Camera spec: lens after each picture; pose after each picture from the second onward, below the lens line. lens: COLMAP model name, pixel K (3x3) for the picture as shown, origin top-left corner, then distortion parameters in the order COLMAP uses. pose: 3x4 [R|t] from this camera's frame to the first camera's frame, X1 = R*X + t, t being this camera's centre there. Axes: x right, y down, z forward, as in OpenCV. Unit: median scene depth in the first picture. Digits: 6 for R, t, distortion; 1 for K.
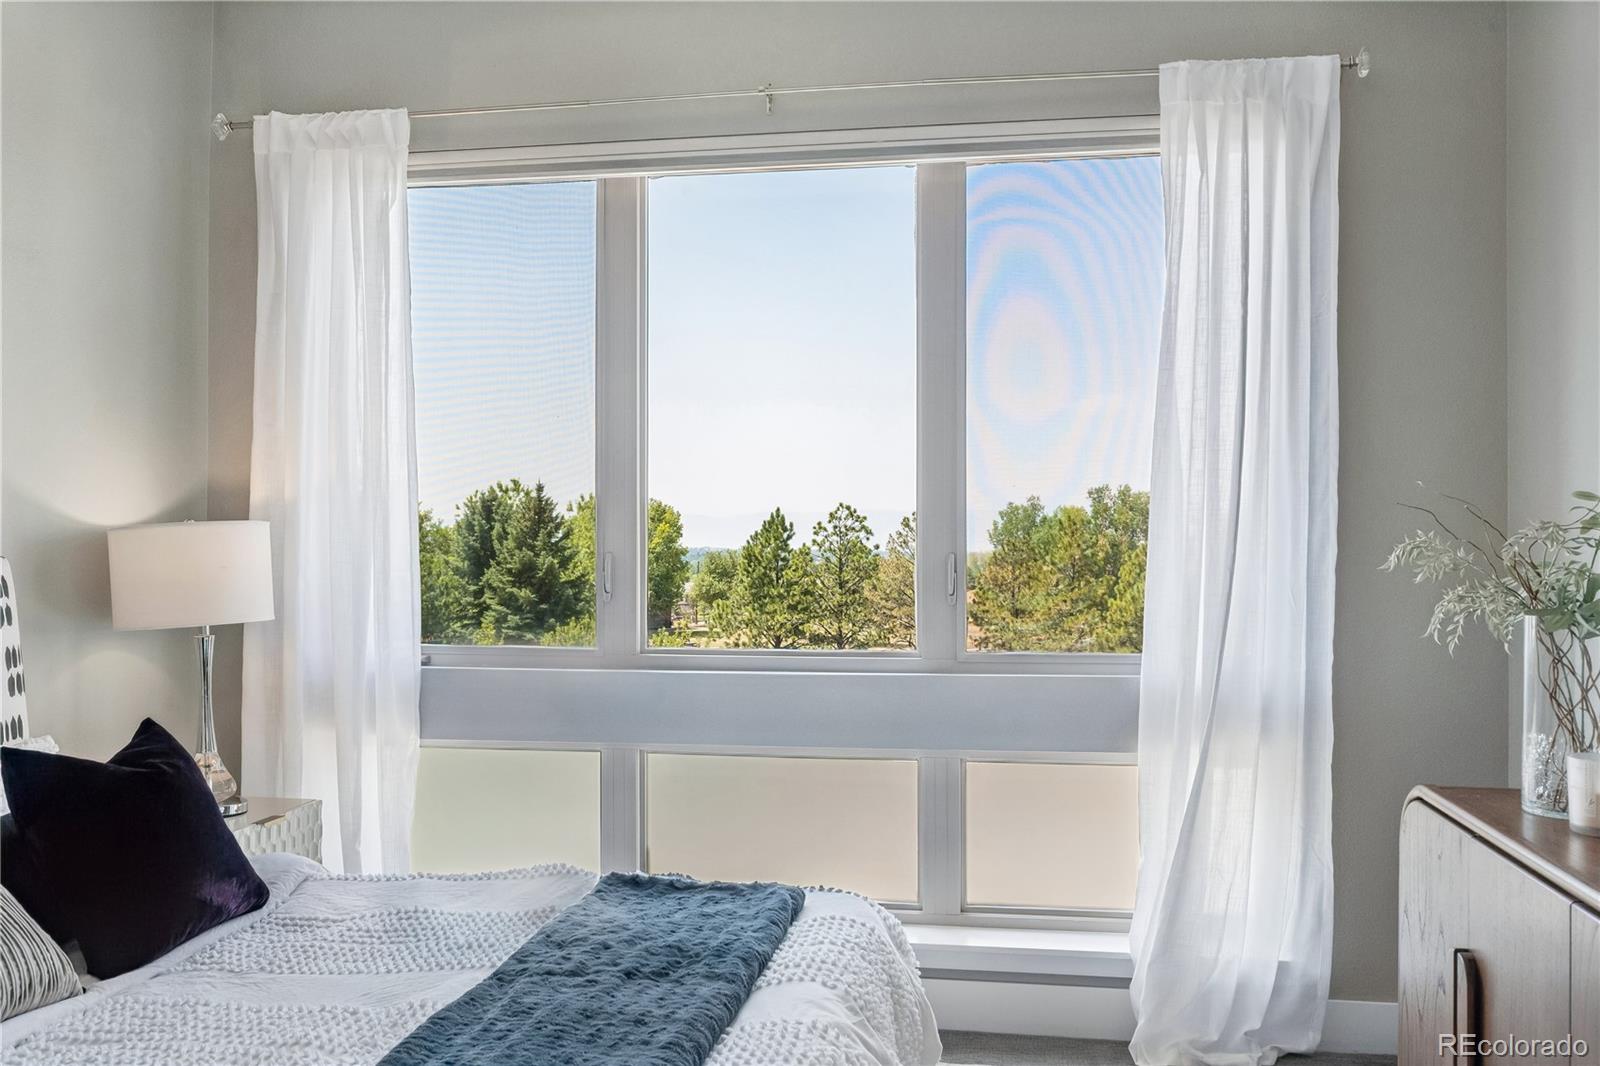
lens RADIAL K [[1369.1, 0, 800.0], [0, 1369.1, 533.0], [0, 0, 1]] dist [-0.004458, -0.004879]
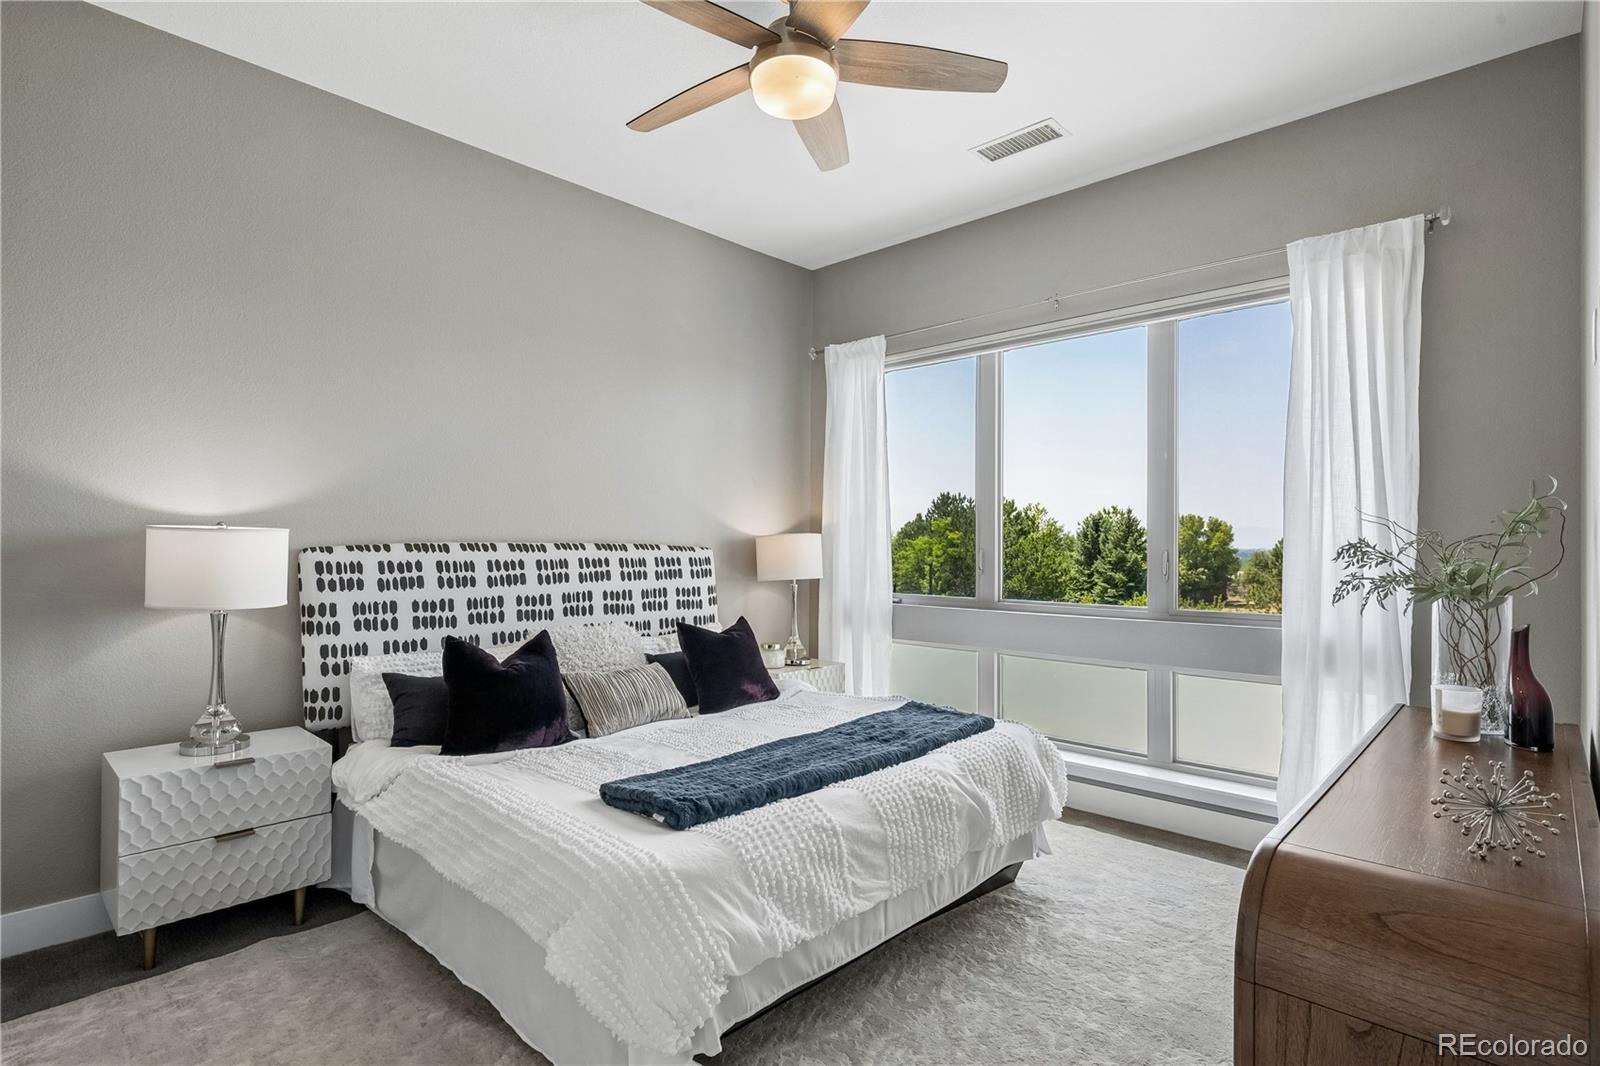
lens RADIAL K [[801.8, 0, 800.0], [0, 801.8, 533.0], [0, 0, 1]] dist [-0.004294, -0.000816]
pose [[0.829428, -0.004393, -0.558596, 0.282912], [0.000217, 0.999972, -0.007542, 0.000437], [0.558613, 0.006134, 0.829406, -0.078948]]
